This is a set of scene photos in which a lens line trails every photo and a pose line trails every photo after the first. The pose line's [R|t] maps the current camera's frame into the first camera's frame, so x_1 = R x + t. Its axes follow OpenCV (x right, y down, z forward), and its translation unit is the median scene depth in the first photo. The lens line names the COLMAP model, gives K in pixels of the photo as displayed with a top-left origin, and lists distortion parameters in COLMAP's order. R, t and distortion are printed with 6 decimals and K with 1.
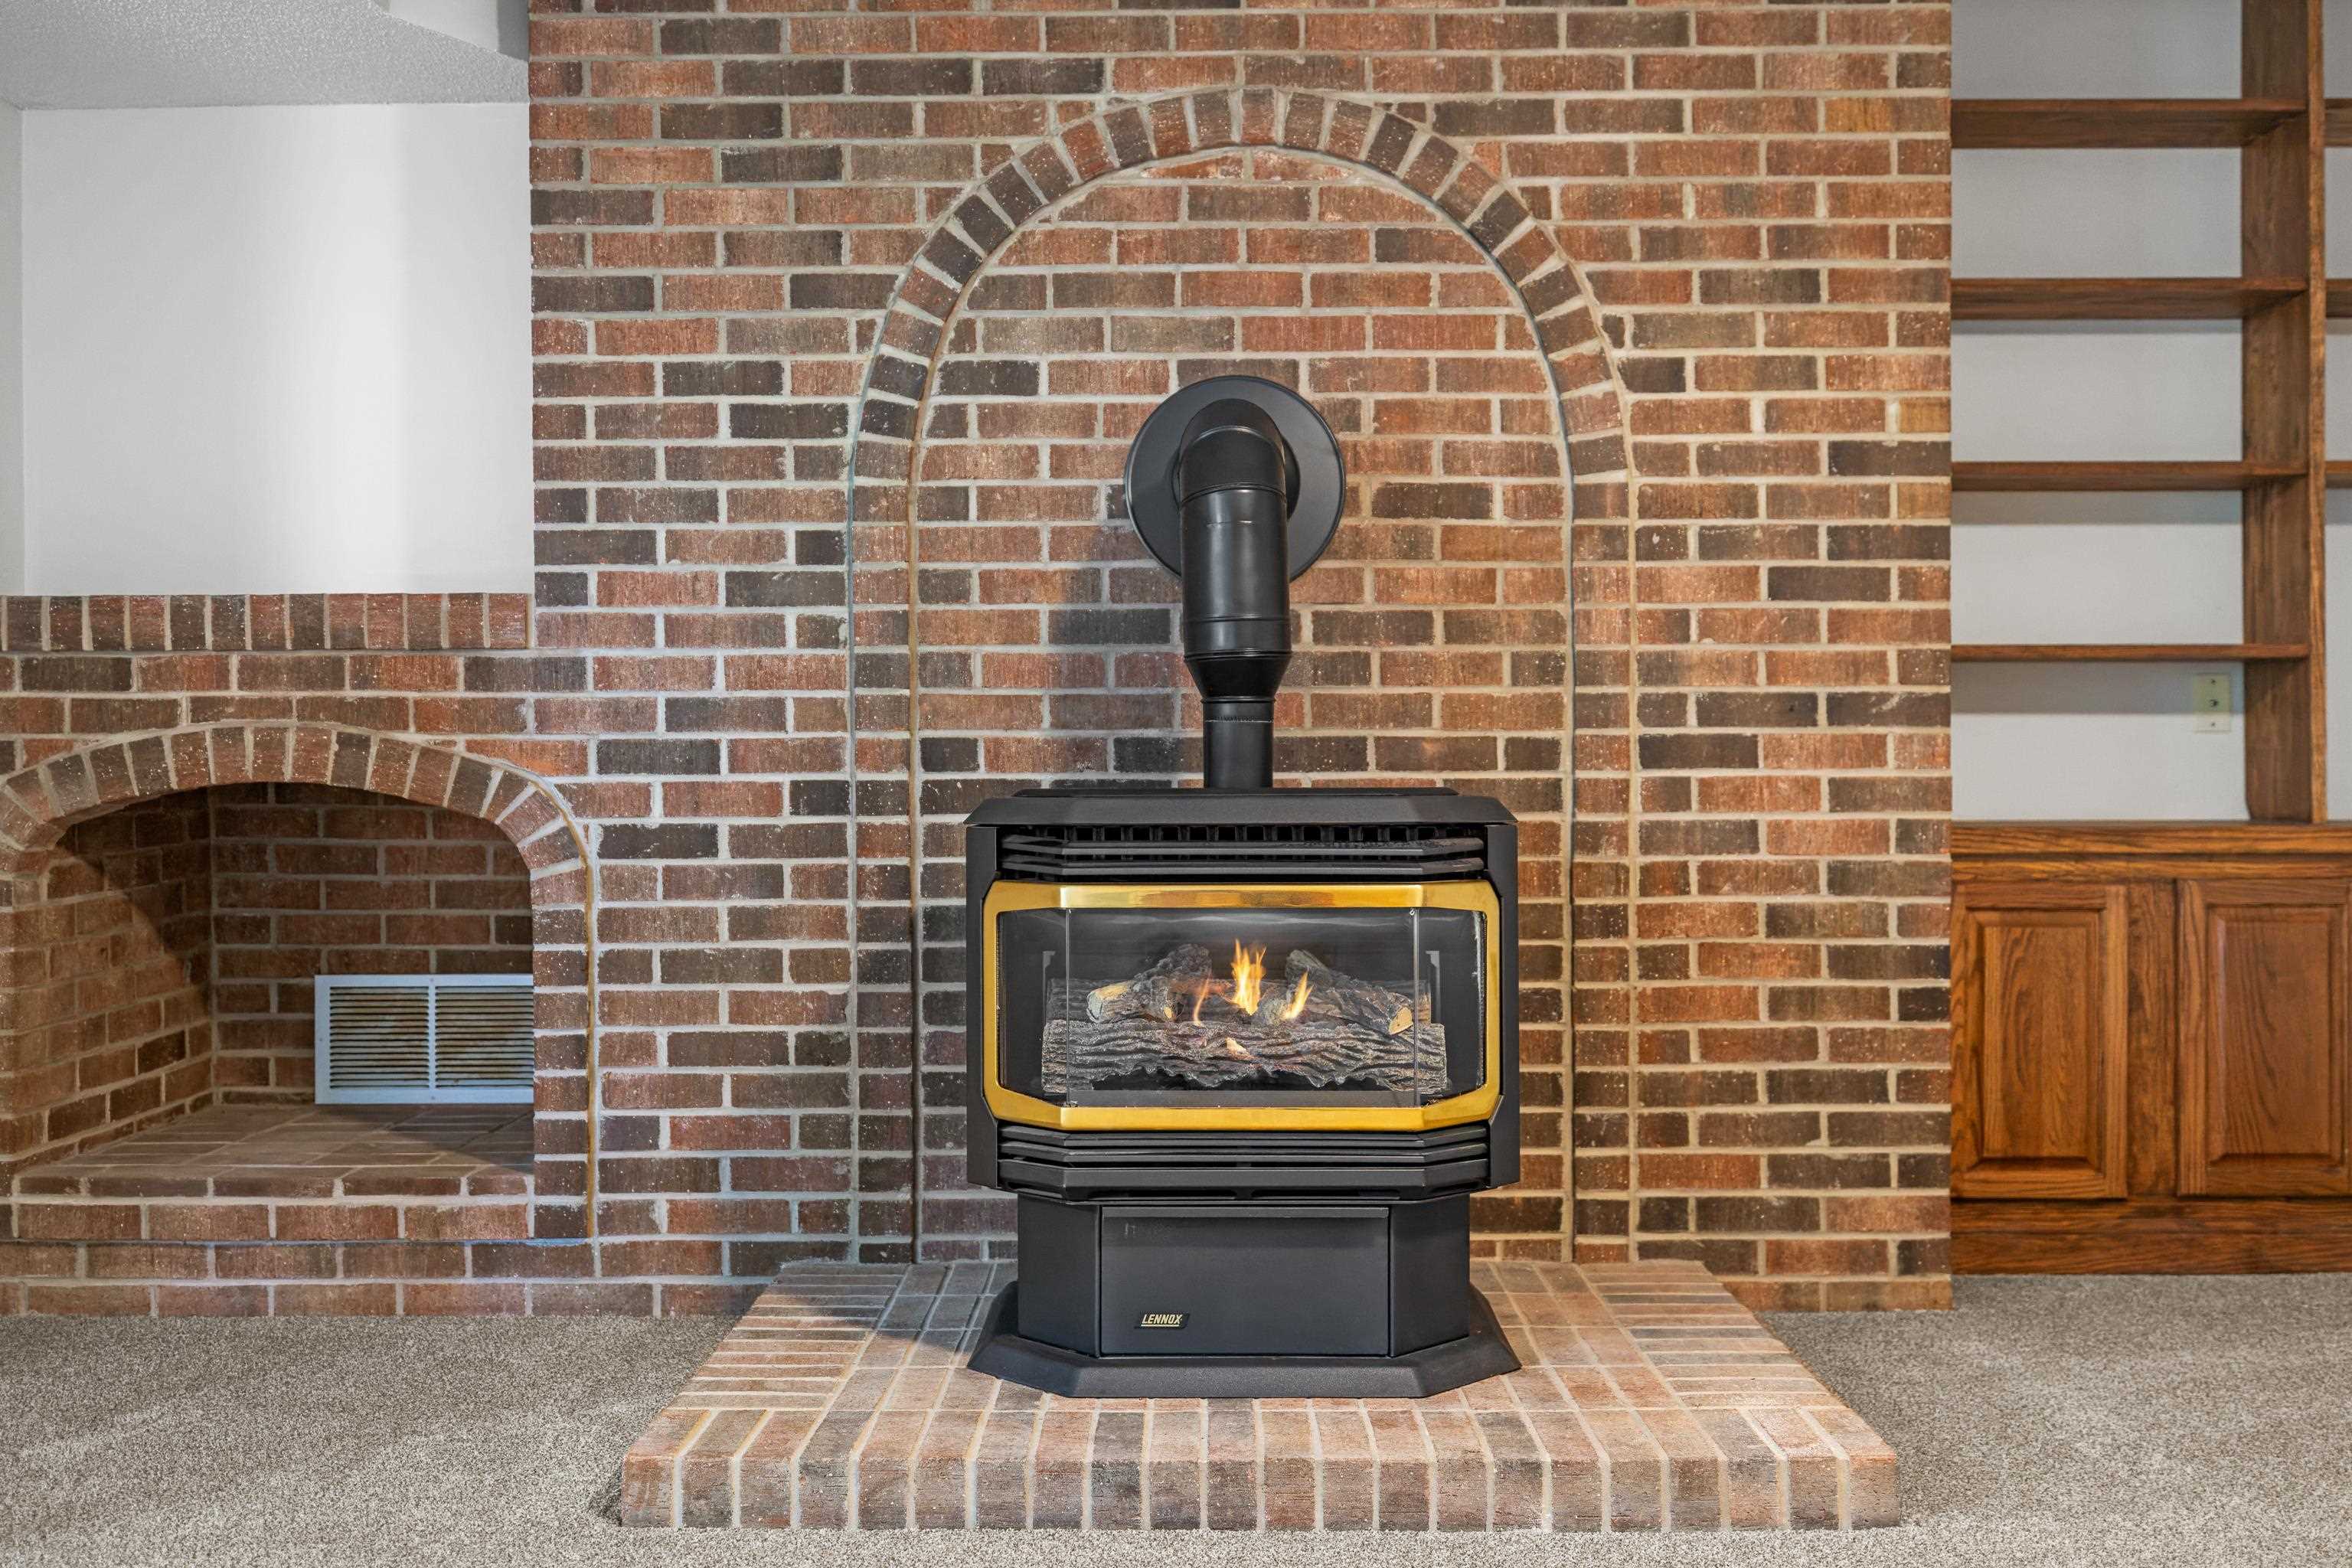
lens RADIAL K [[2304.0, 0, 1175.0], [0, 2304.0, 786.8], [0, 0, 1]] dist [0.006267, 0.000000]
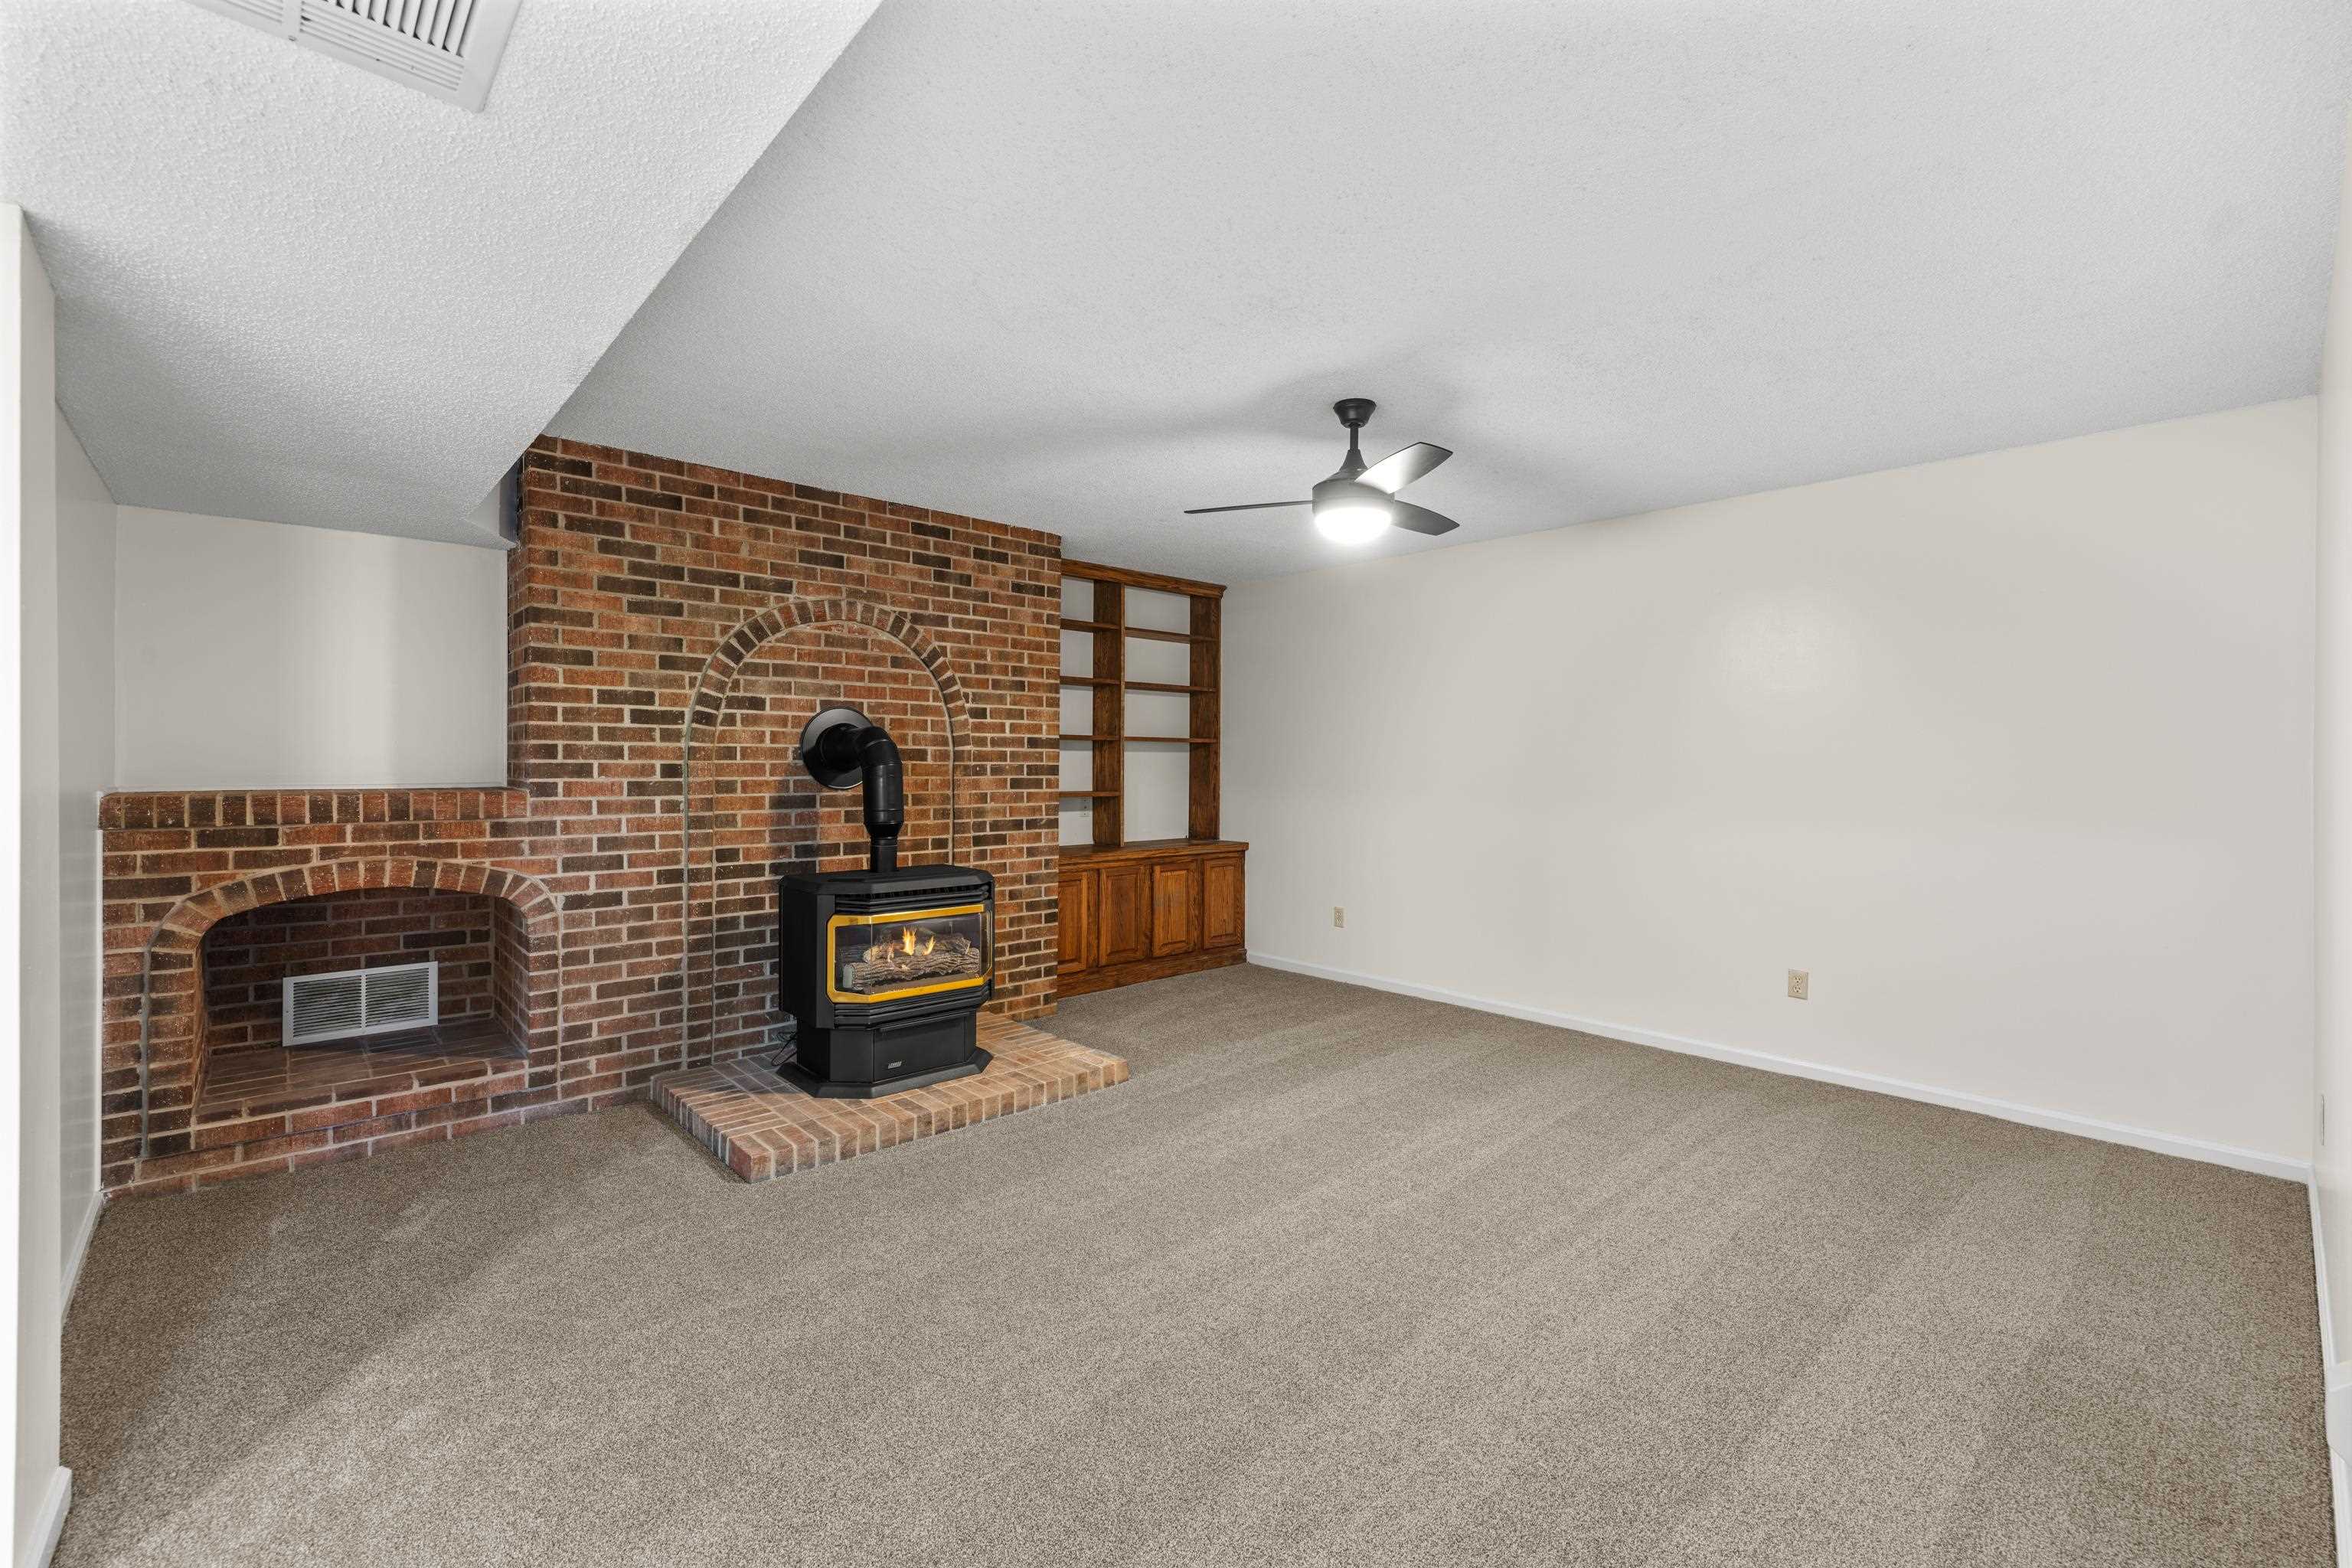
lens RADIAL K [[992.3, 0, 1179.7], [0, 992.3, 777.5], [0, 0, 1]] dist [0.000200, -0.000022]
pose [[0.730221, -0.001558, 0.683209, -0.468915], [-0.001628, 0.999991, 0.004021, -0.101847], [-0.683209, -0.004048, 0.730212, -0.100497]]
